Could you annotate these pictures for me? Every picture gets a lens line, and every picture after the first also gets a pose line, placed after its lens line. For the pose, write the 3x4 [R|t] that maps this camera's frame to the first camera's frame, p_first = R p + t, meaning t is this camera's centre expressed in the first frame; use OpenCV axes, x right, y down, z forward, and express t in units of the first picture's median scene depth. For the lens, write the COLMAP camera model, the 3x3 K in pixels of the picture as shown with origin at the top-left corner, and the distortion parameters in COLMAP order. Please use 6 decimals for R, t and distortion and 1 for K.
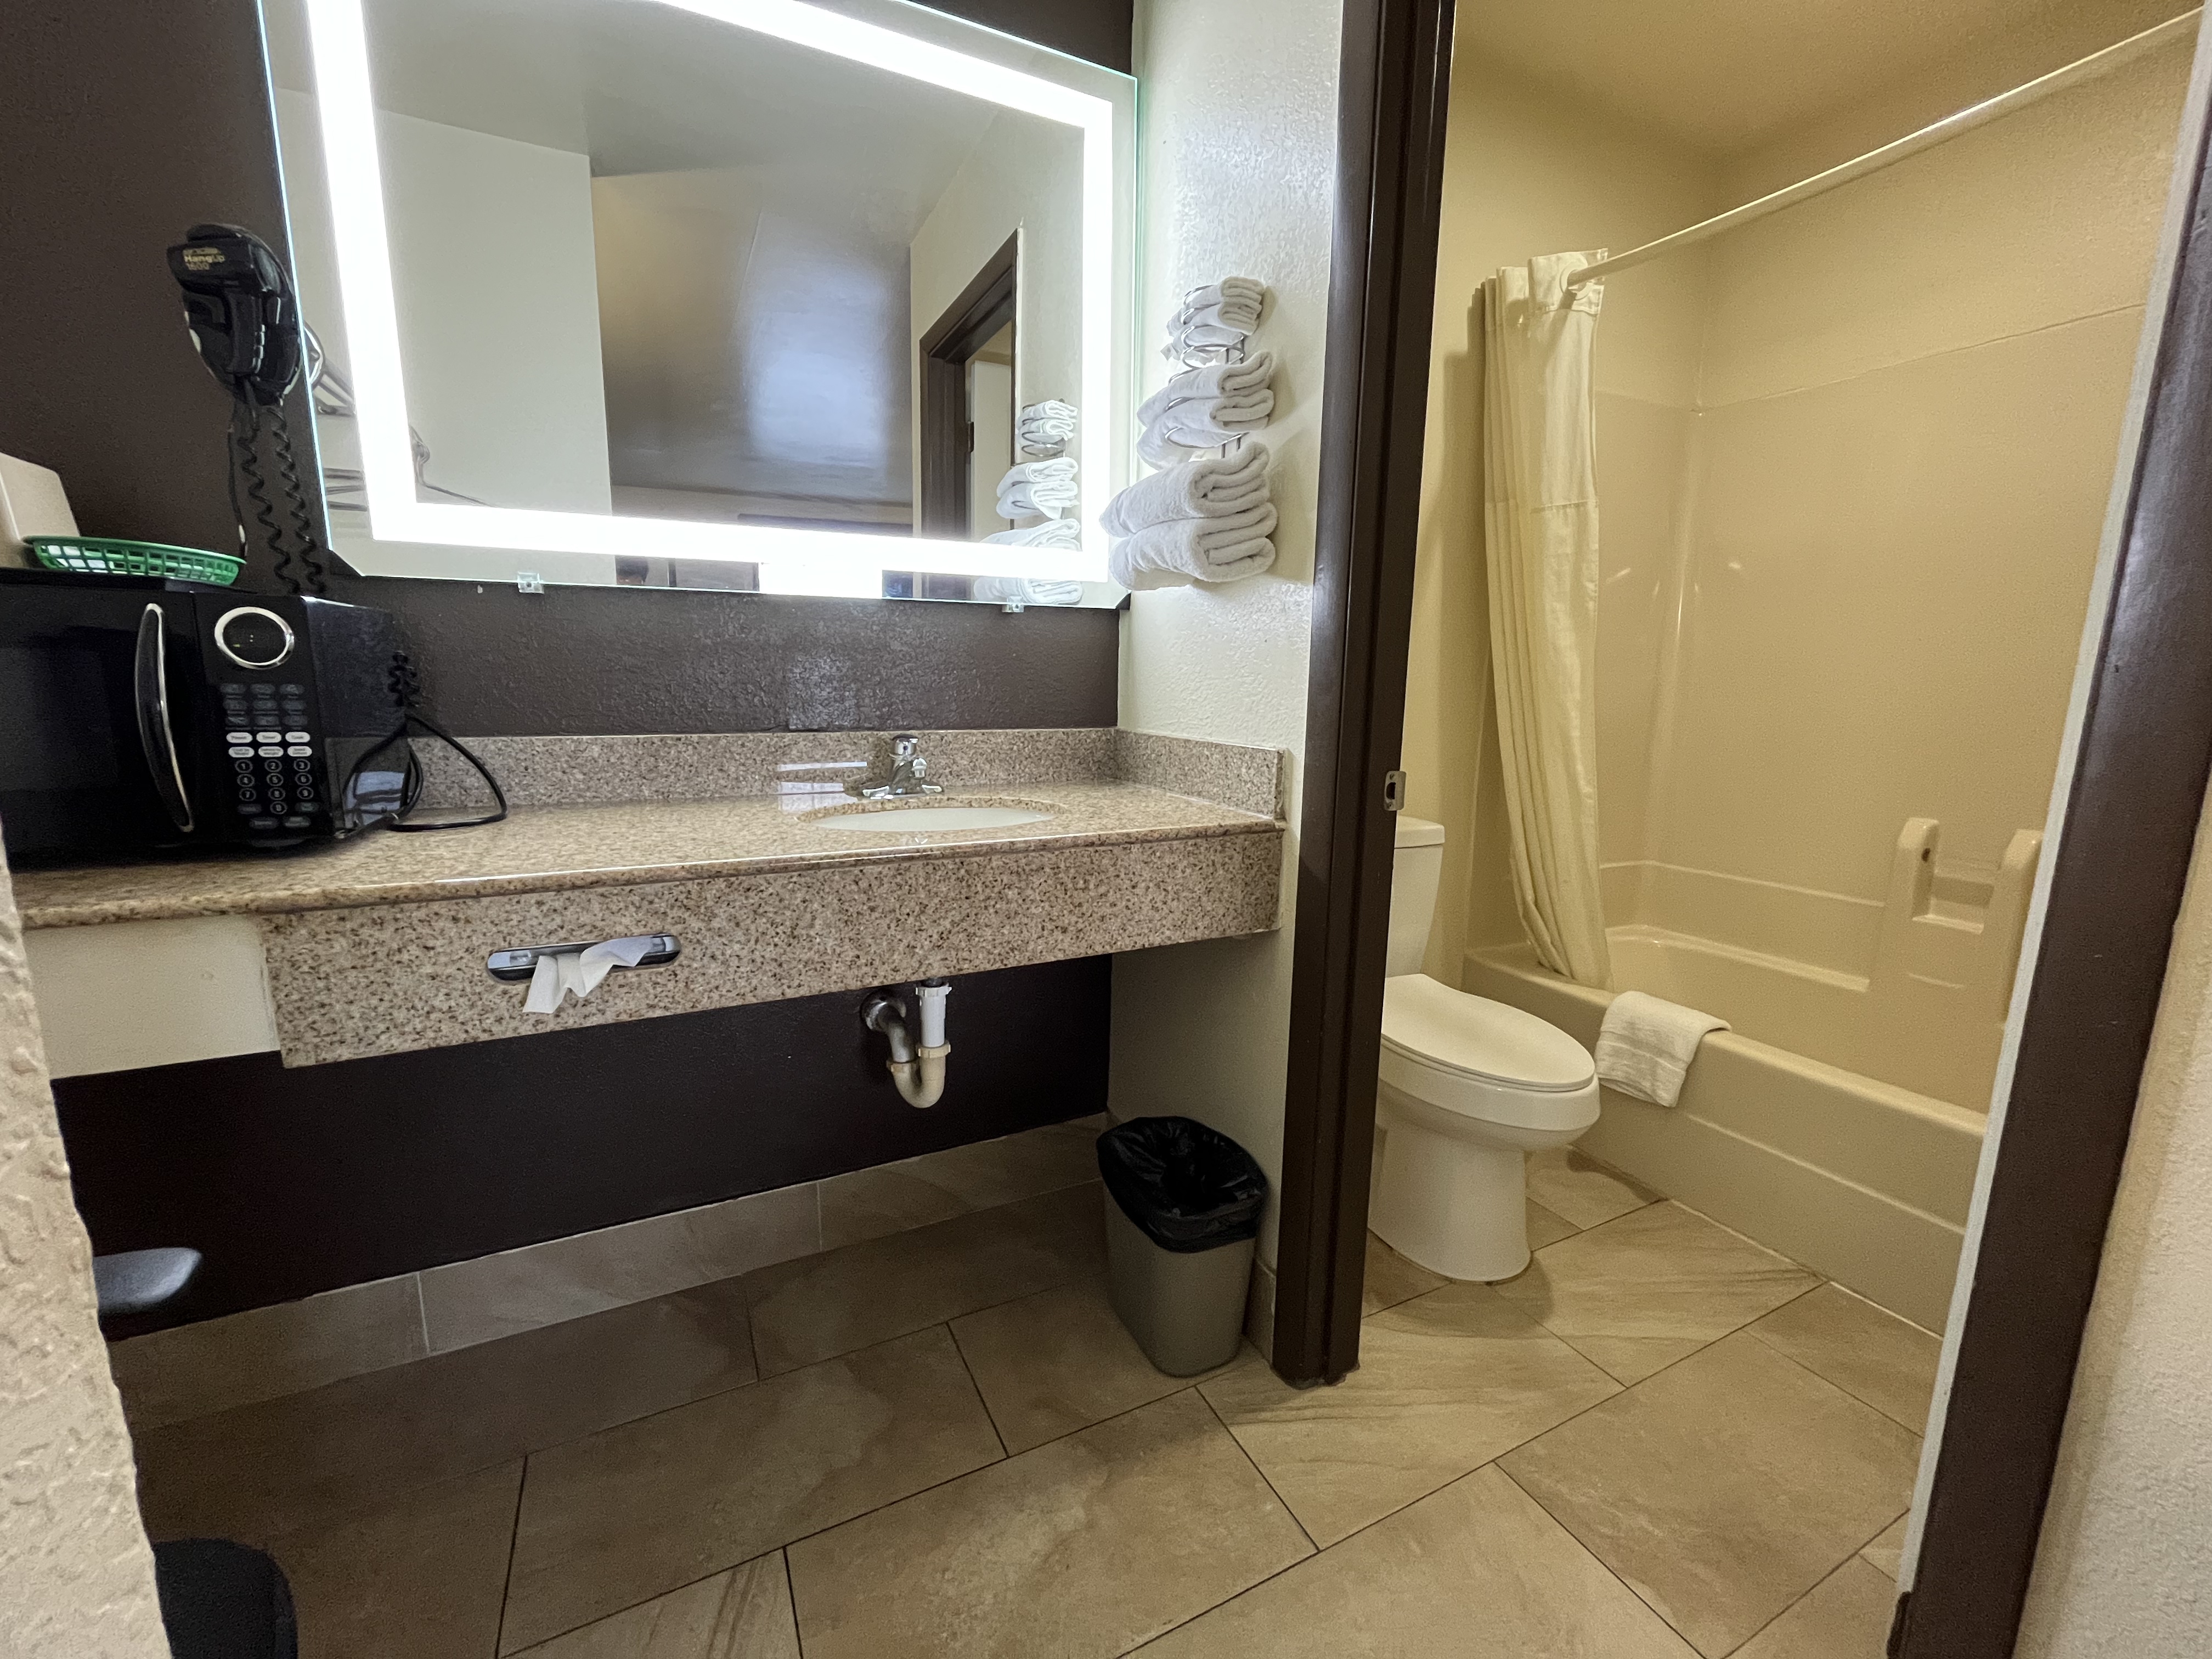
lens RADIAL K [[899.1, 0, 1106.0], [0, 899.1, 829.5], [0, 0, 1]] dist [-0.002725, -0.000454]
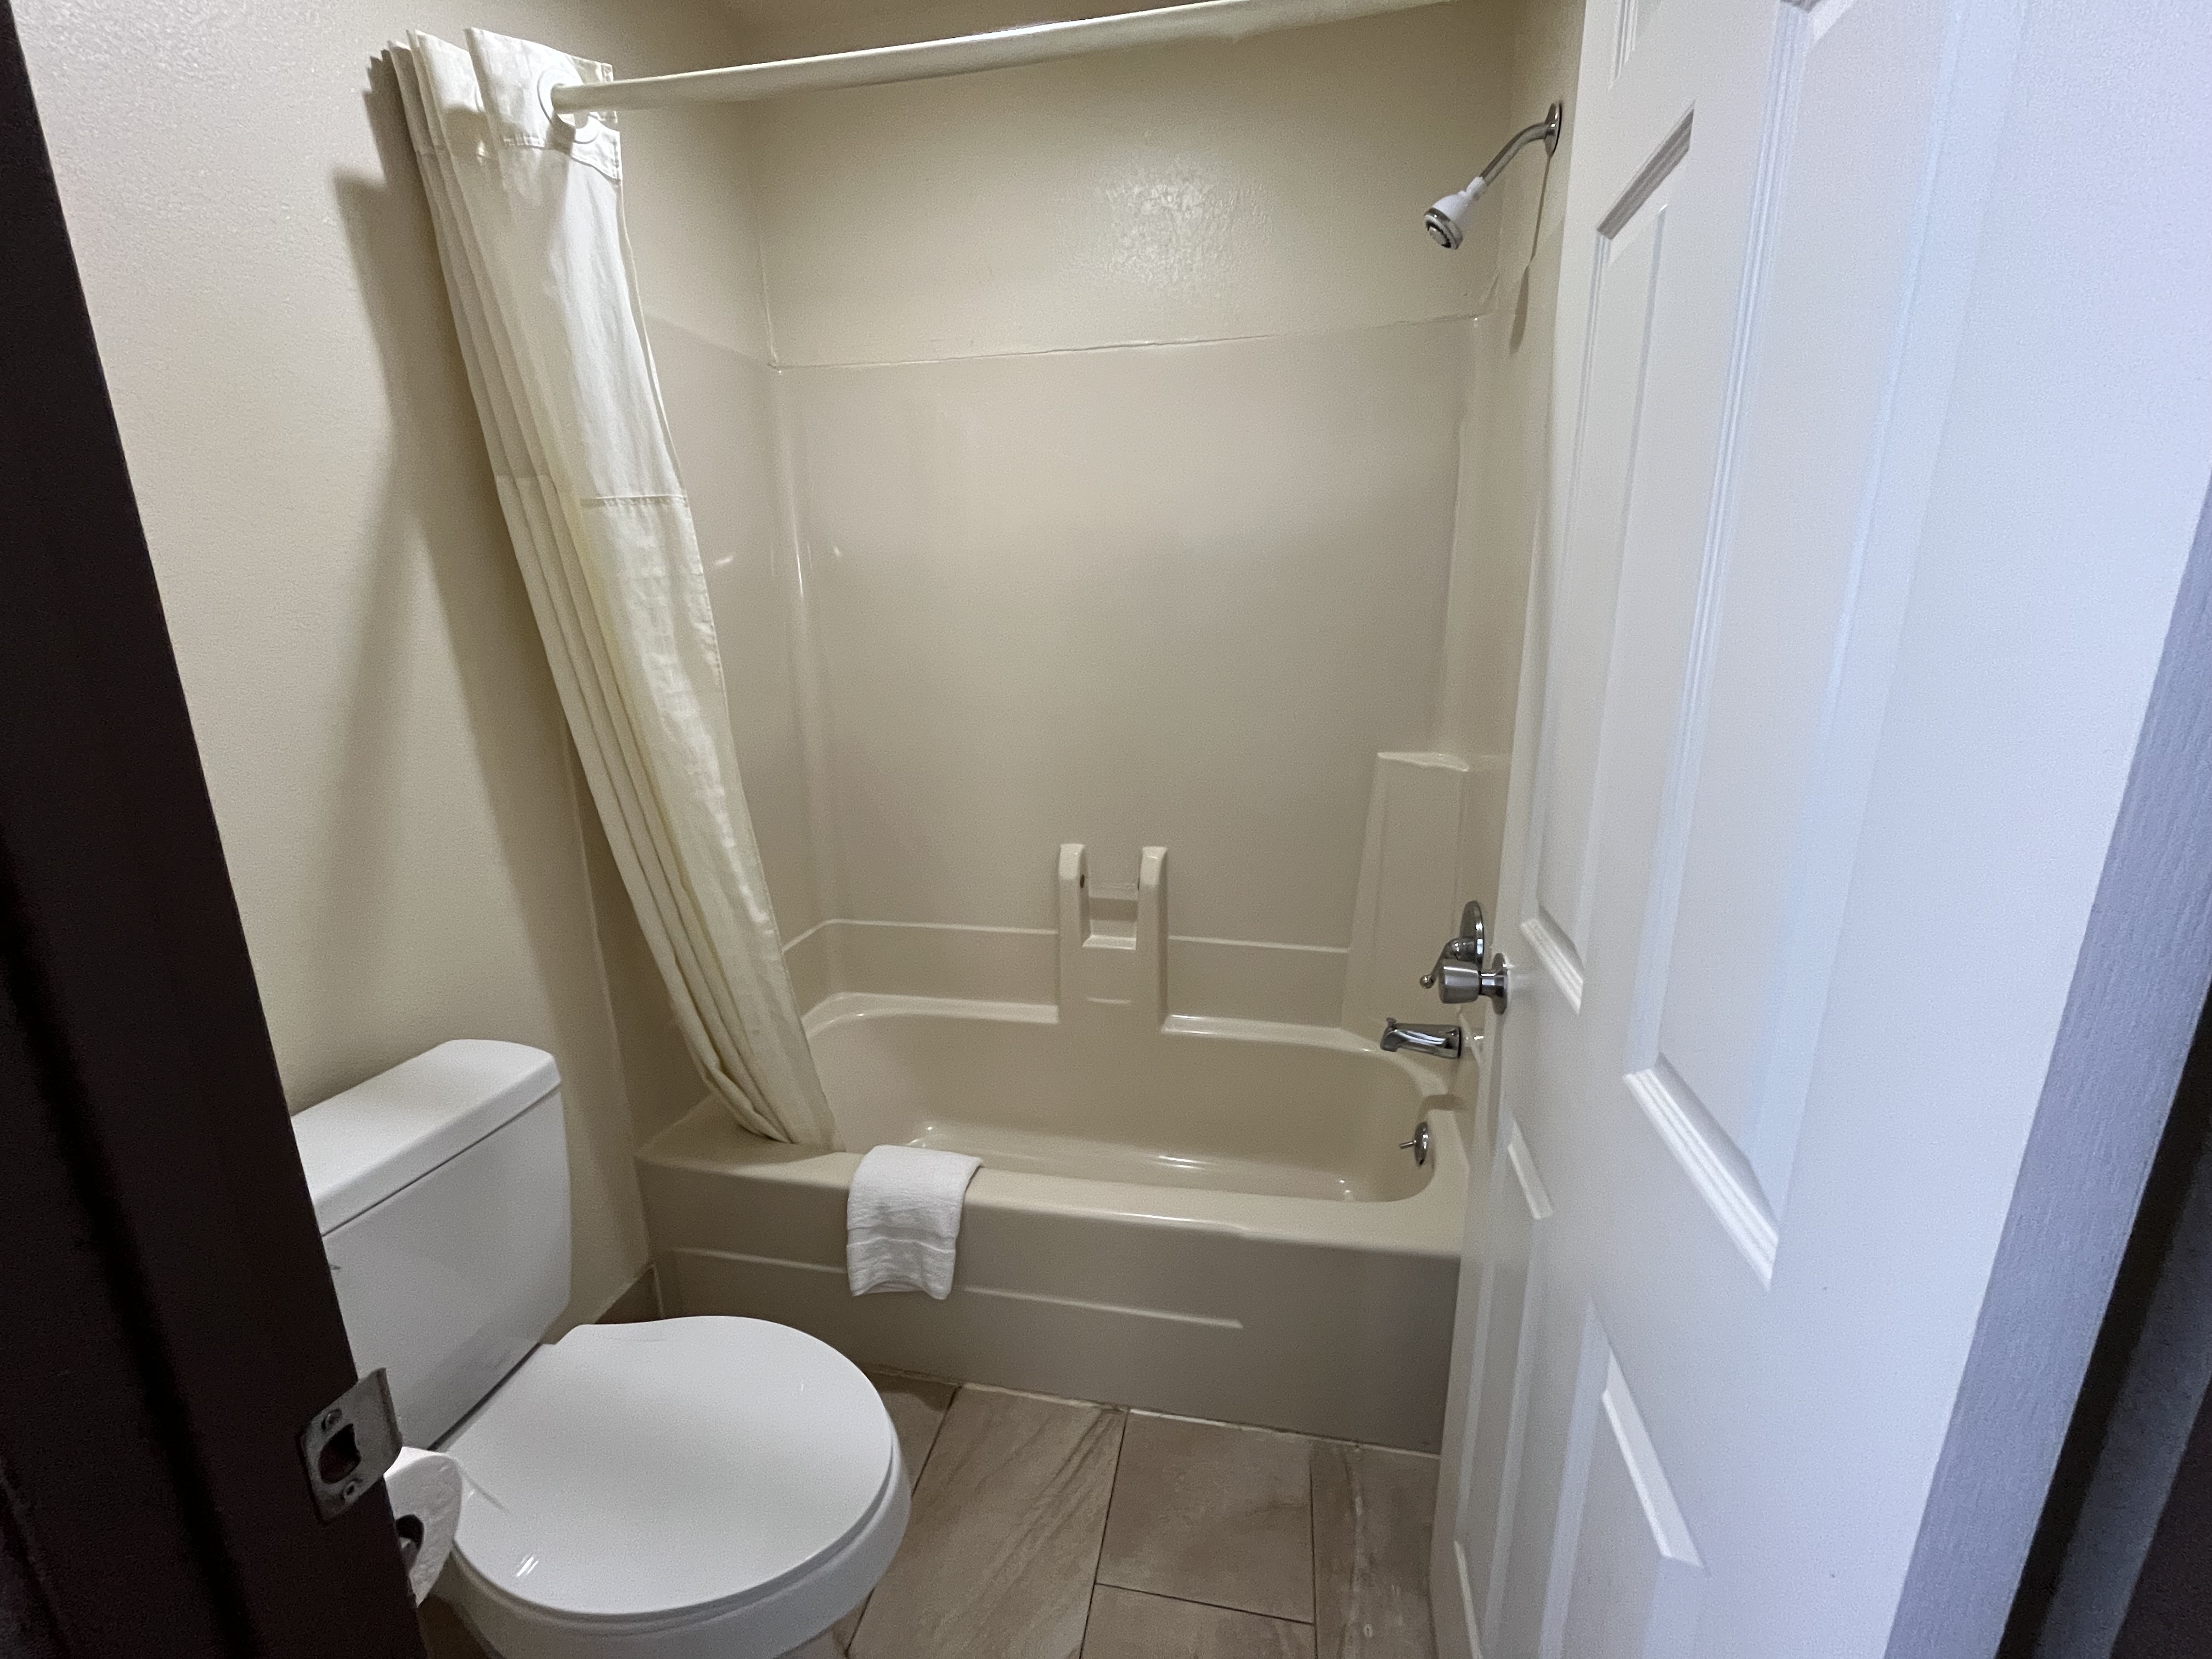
lens RADIAL K [[906.6, 0, 1106.0], [0, 906.6, 829.5], [0, 0, 1]] dist [-0.000182, 0.000094]
pose [[0.610247, -0.211590, 0.763432, 0.180787], [0.155475, 0.976919, 0.146481, -0.176867], [-0.776805, 0.029305, 0.629059, 0.357045]]
